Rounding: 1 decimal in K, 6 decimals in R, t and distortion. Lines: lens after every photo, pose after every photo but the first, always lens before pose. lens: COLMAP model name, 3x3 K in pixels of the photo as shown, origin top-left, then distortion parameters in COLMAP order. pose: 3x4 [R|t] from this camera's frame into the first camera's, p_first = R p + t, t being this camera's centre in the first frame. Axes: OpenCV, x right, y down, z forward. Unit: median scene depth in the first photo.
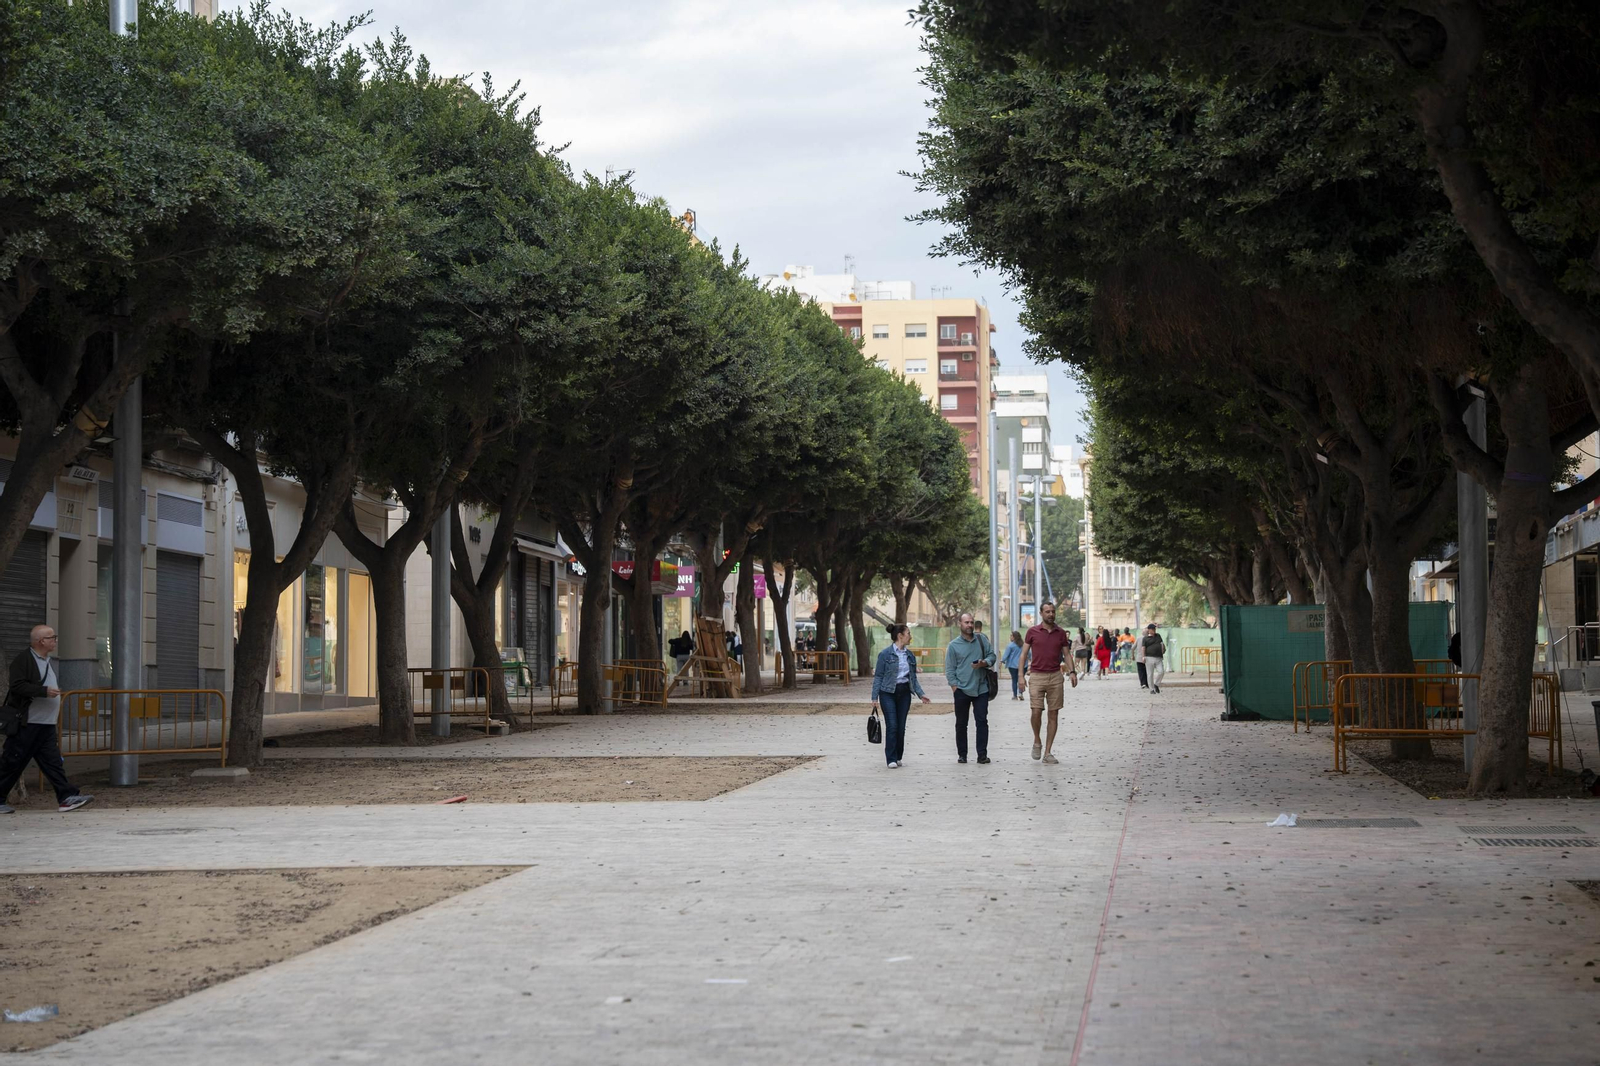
lens RADIAL K [[3139.7, 0, 800.0], [0, 3139.7, 533.0], [0, 0, 1]] dist [0.369119, 0.020651]
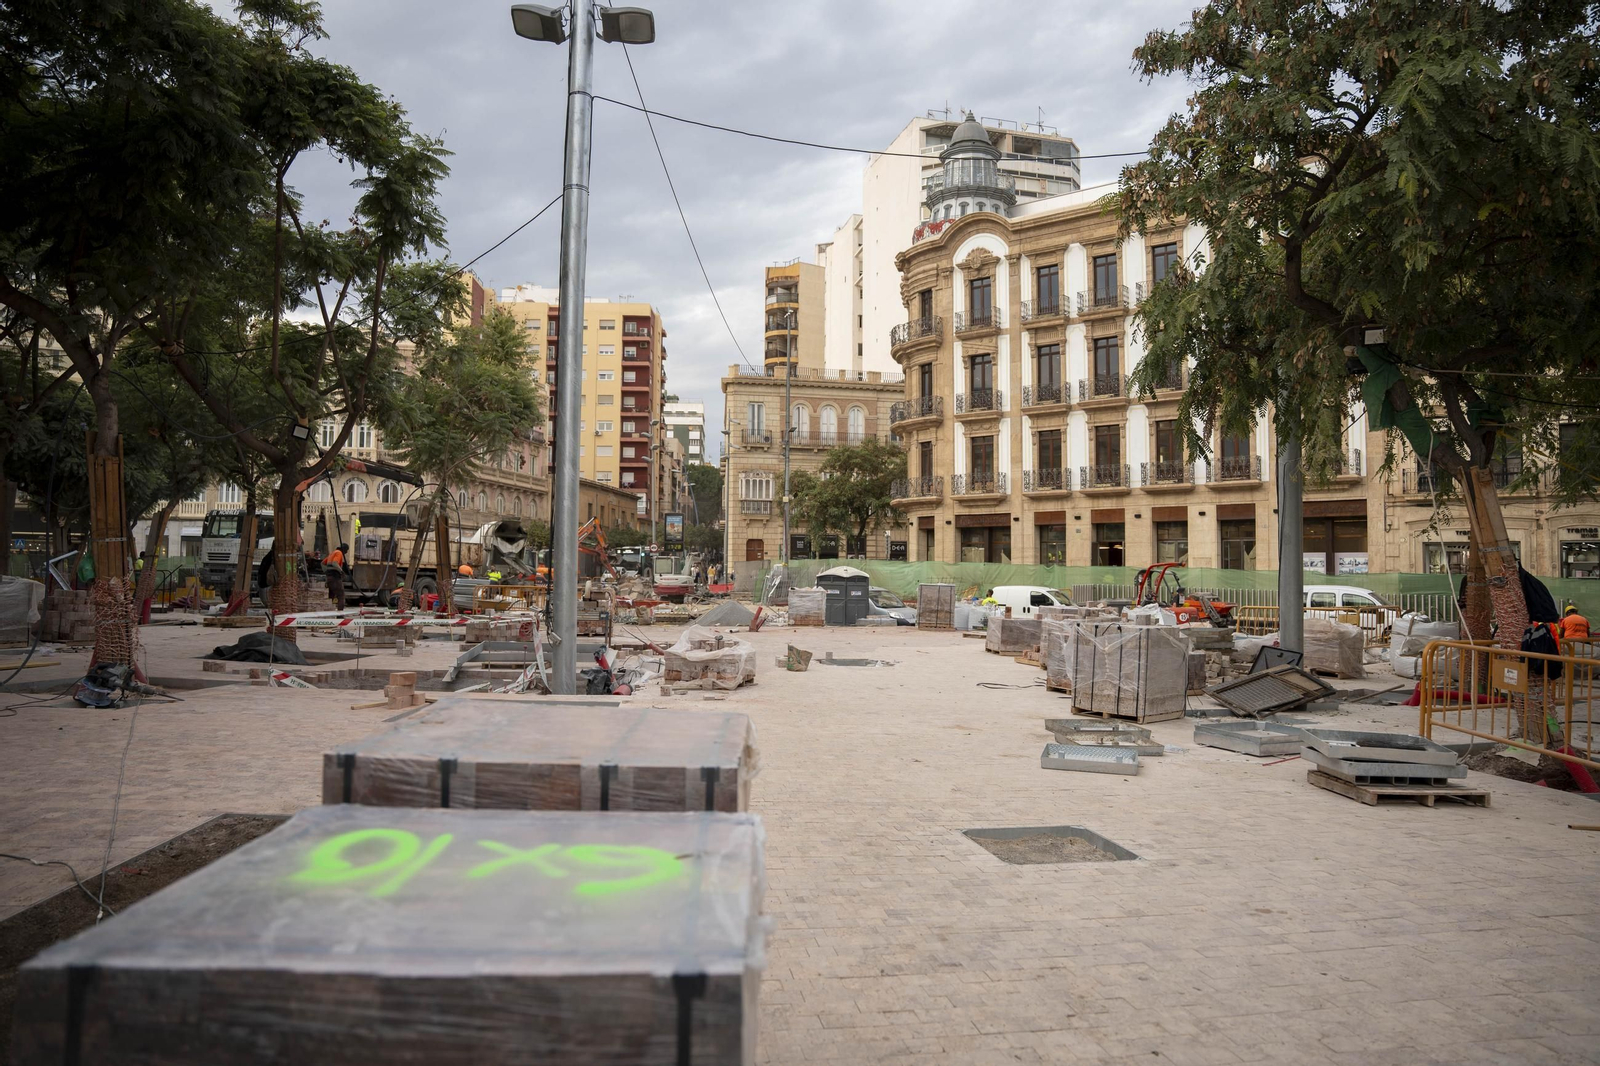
lens RADIAL K [[1122.2, 0, 800.9], [0, 1122.2, 518.4], [0, 0, 1]] dist [-0.132456, 0.109883]
pose [[0.986548, 0.026644, 0.161283, 0.055433], [-0.027215, 0.999629, 0.001335, 0.022820], [-0.161187, -0.005707, 0.986907, 0.627426]]
